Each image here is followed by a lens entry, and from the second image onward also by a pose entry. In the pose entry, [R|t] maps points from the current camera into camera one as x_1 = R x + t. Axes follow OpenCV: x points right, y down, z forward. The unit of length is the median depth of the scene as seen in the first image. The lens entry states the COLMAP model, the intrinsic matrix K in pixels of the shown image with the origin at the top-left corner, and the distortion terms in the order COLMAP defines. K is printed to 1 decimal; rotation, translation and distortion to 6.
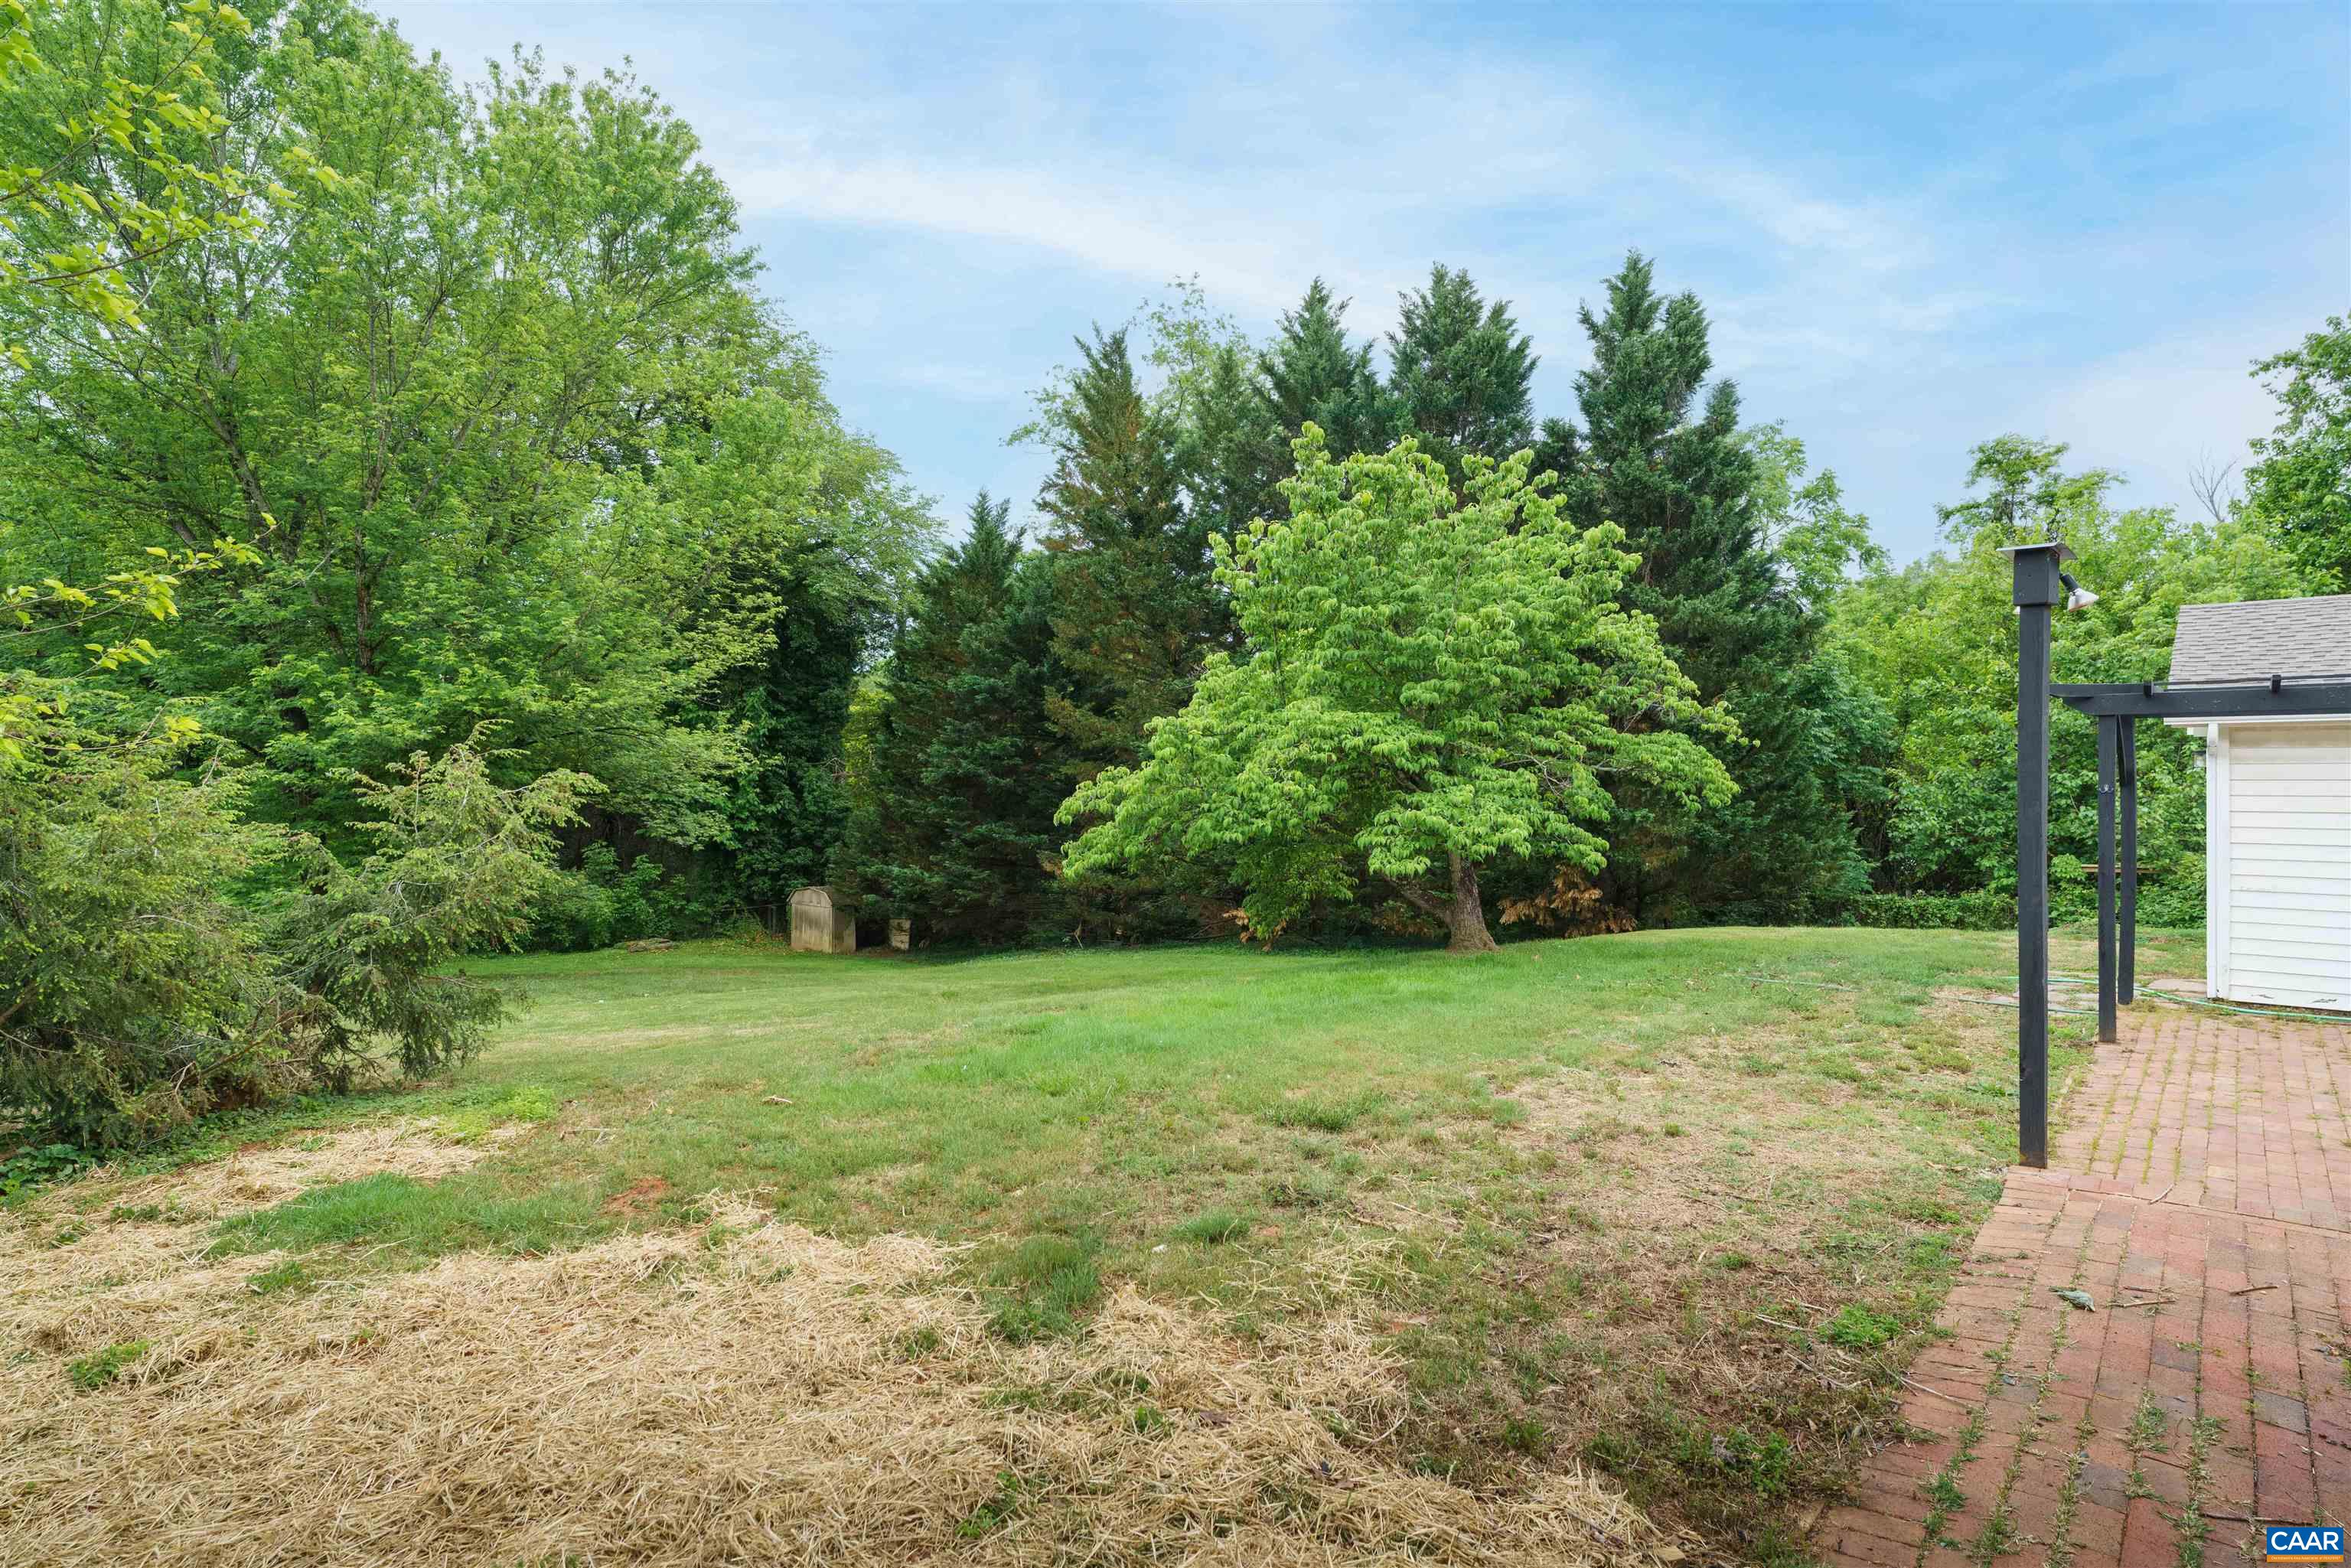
lens RADIAL K [[1215.1, 0, 1175.5], [0, 1215.1, 784.0], [0, 0, 1]] dist [-0.001695, -0.000394]
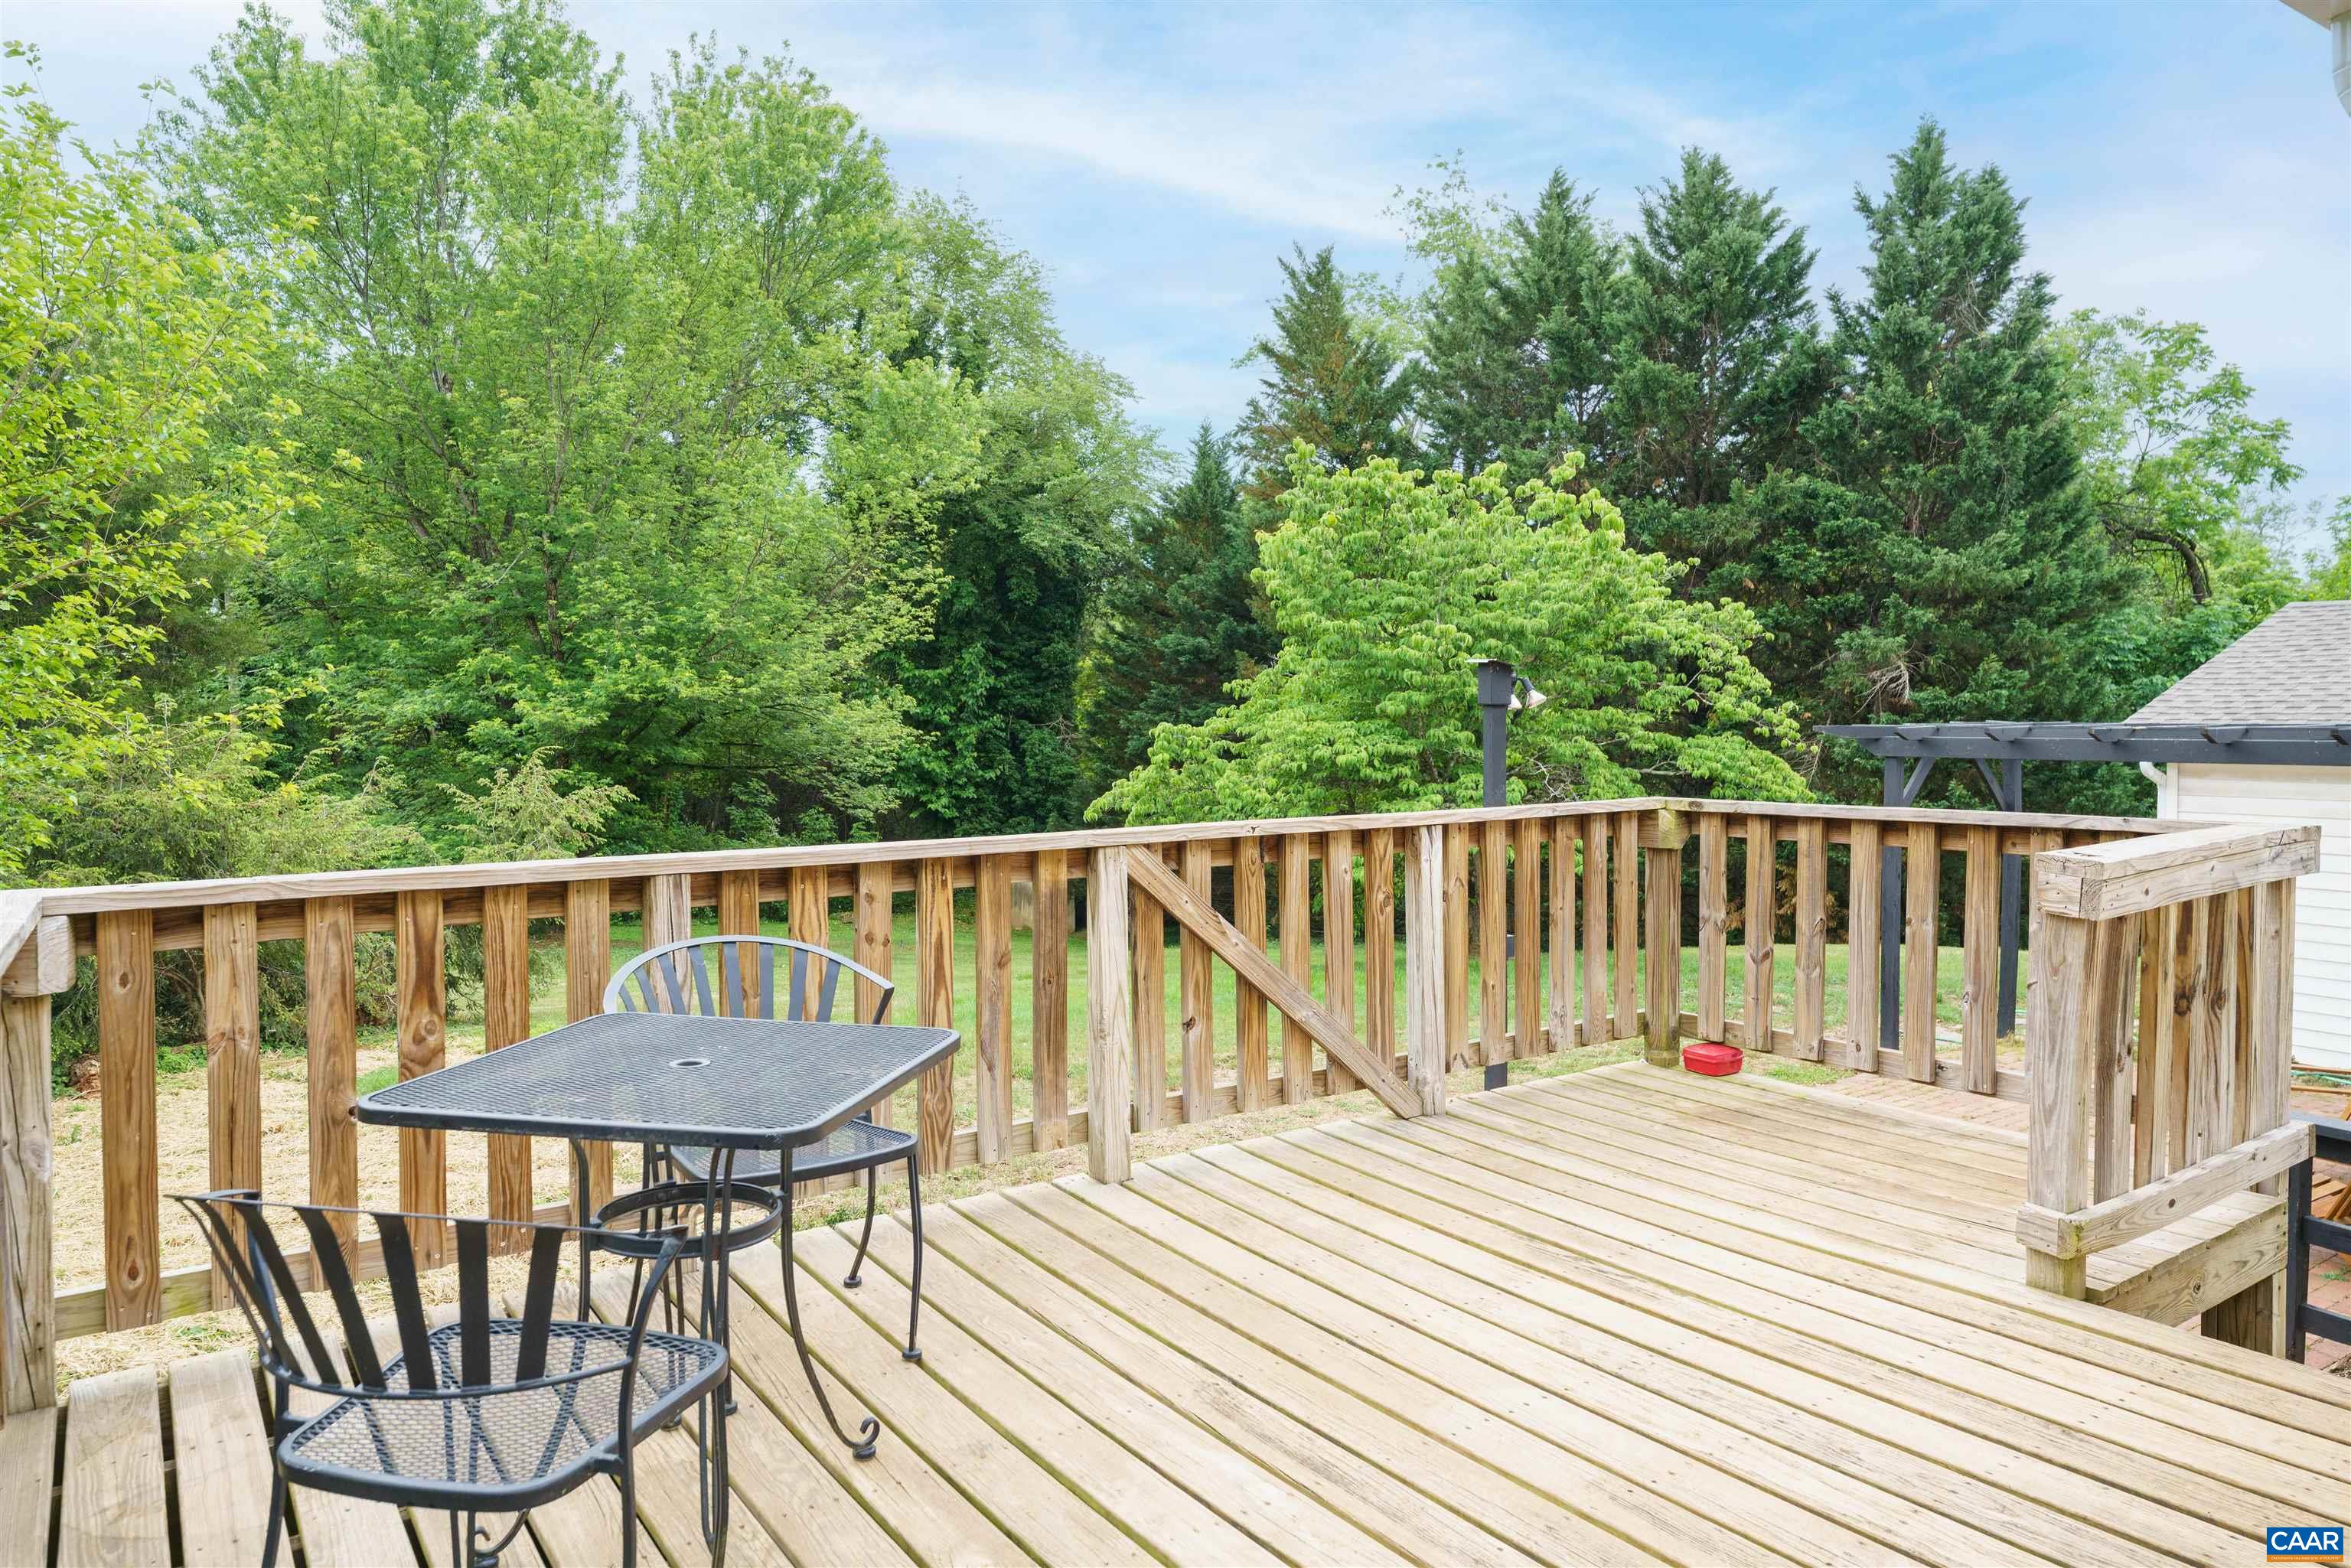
lens RADIAL K [[1494.1, 0, 1175.5], [0, 1494.1, 784.0], [0, 0, 1]] dist [0.000526, 0.002456]
pose [[0.969078, 0.015869, -0.246244, 0.130781], [-0.007636, 0.999381, 0.034352, -0.019386], [0.246637, -0.031410, 0.968599, -0.105264]]
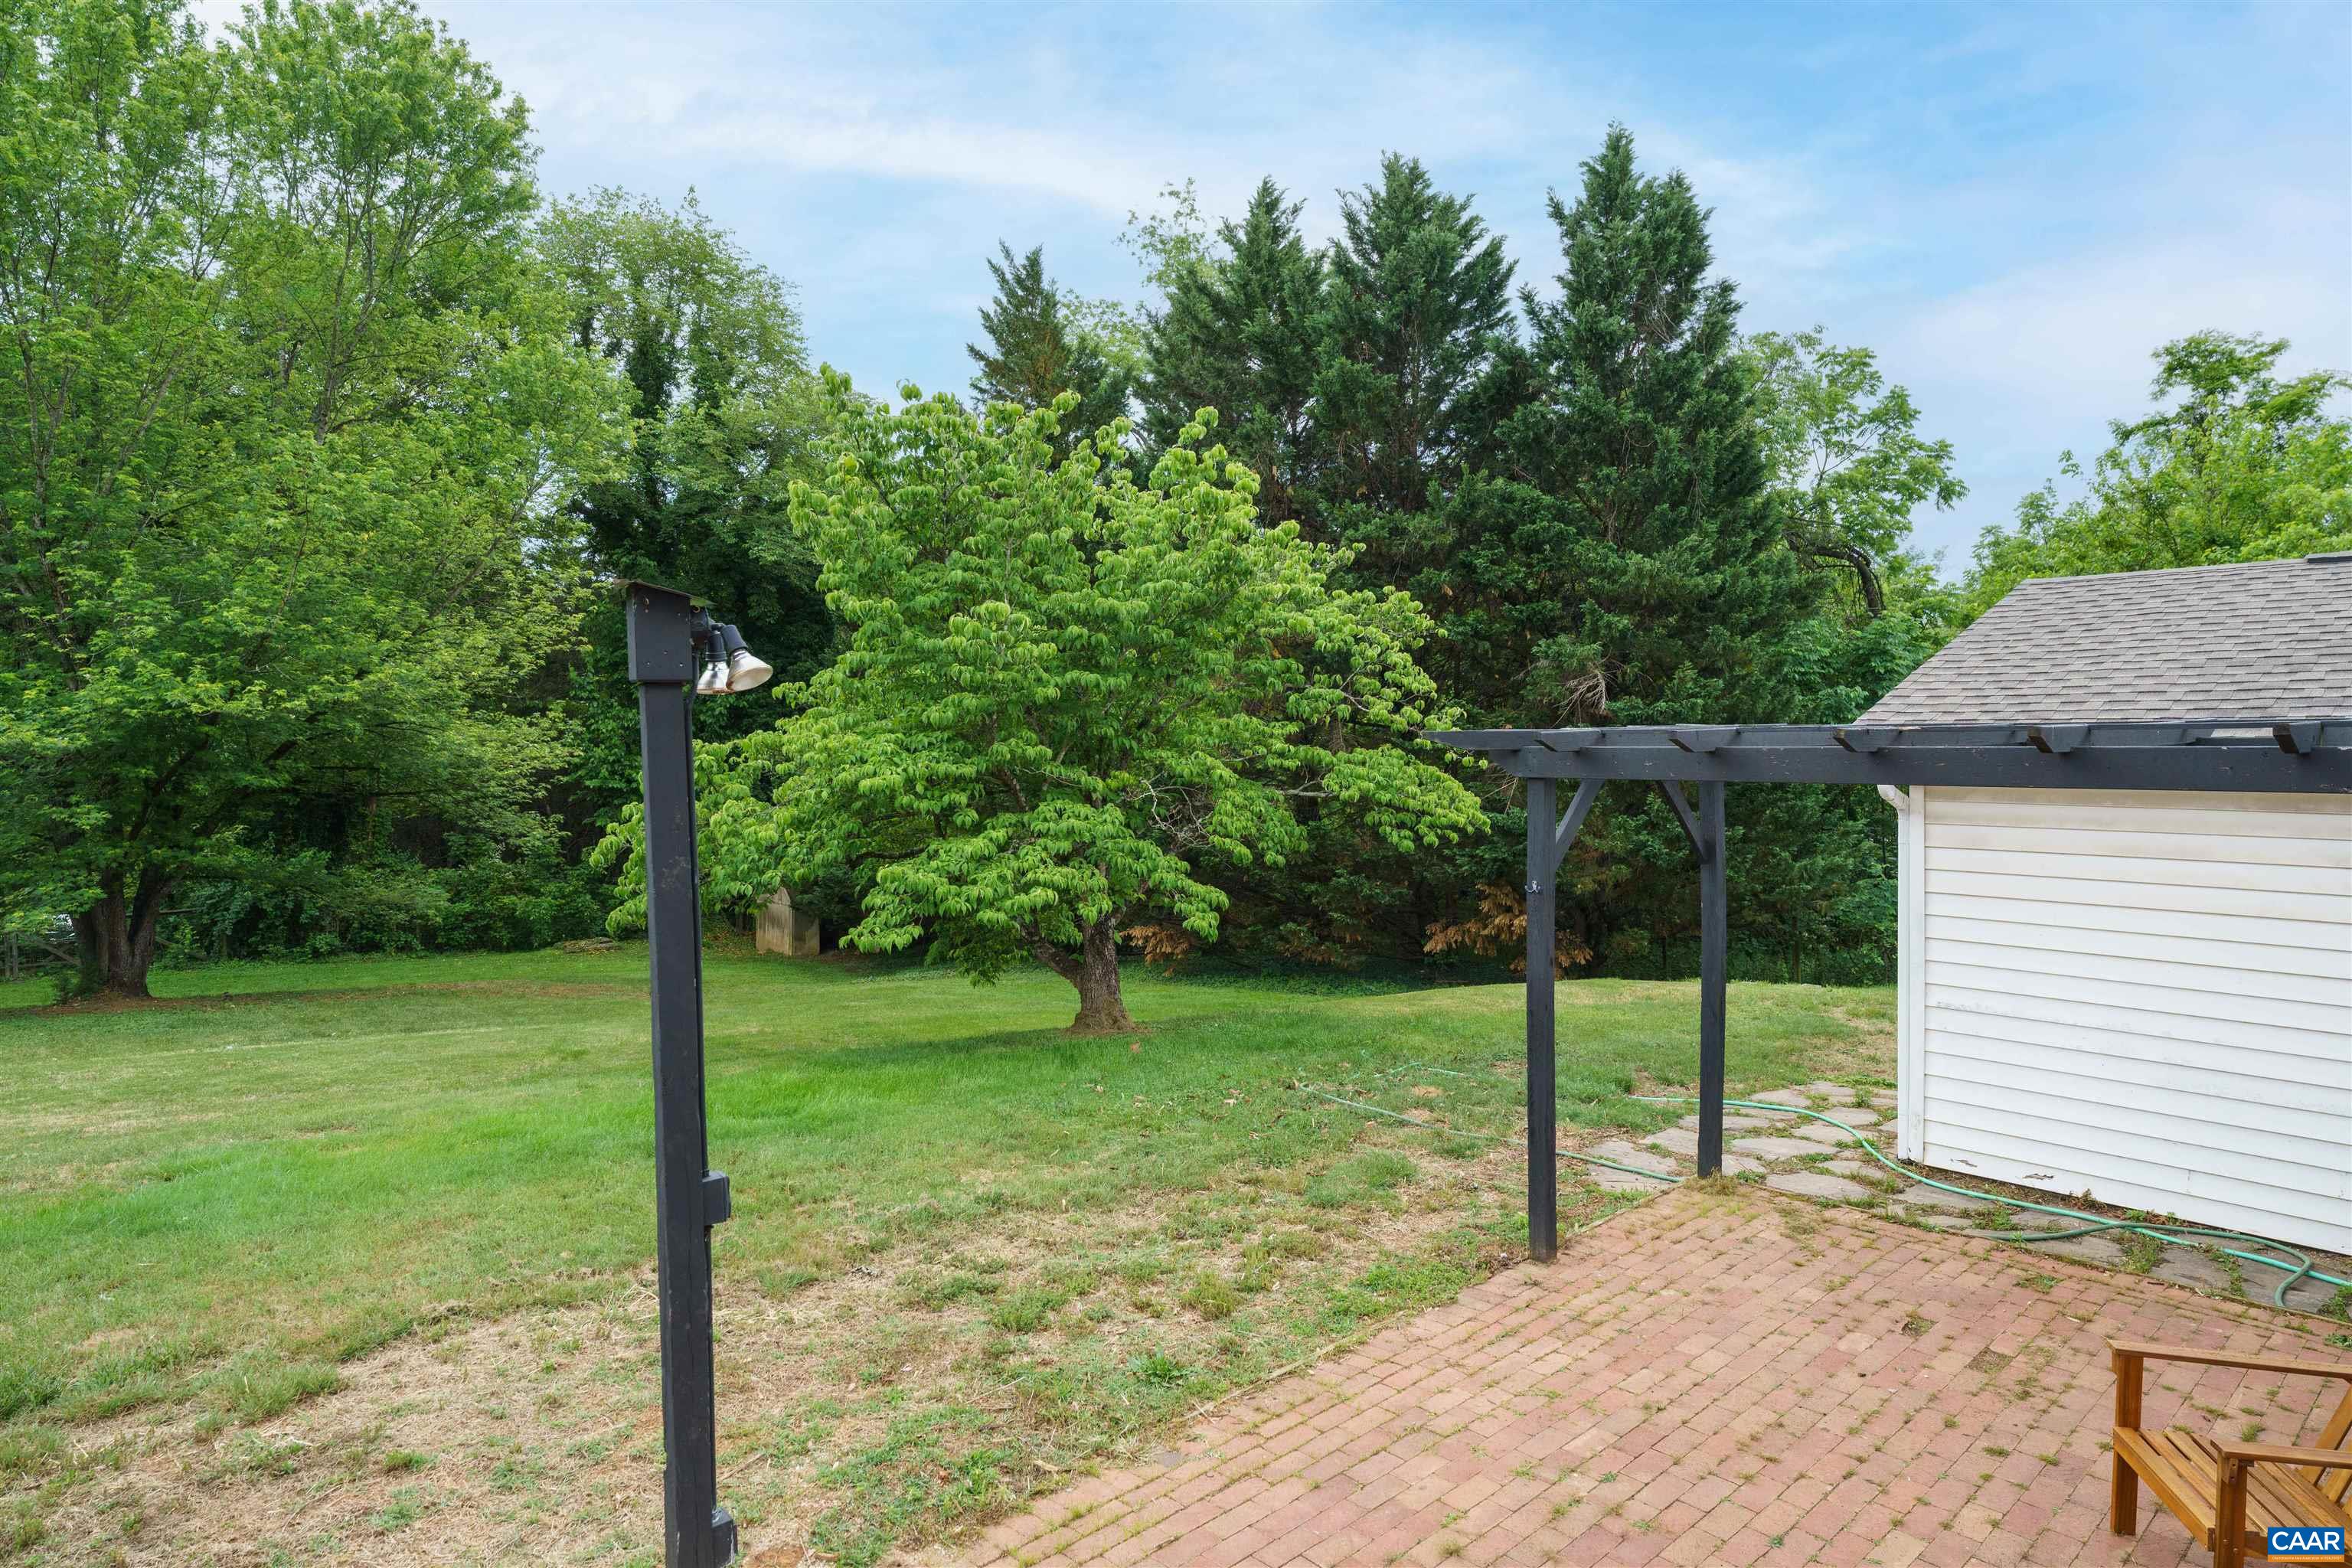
lens RADIAL K [[1340.2, 0, 1180.4], [0, 1340.2, 774.7], [0, 0, 1]] dist [0.000905, -0.000715]
pose [[0.993532, 0.001012, -0.113551, 0.175629], [0.001002, 0.999843, 0.017681, -0.019139], [0.113551, -0.017680, 0.993375, 0.064200]]
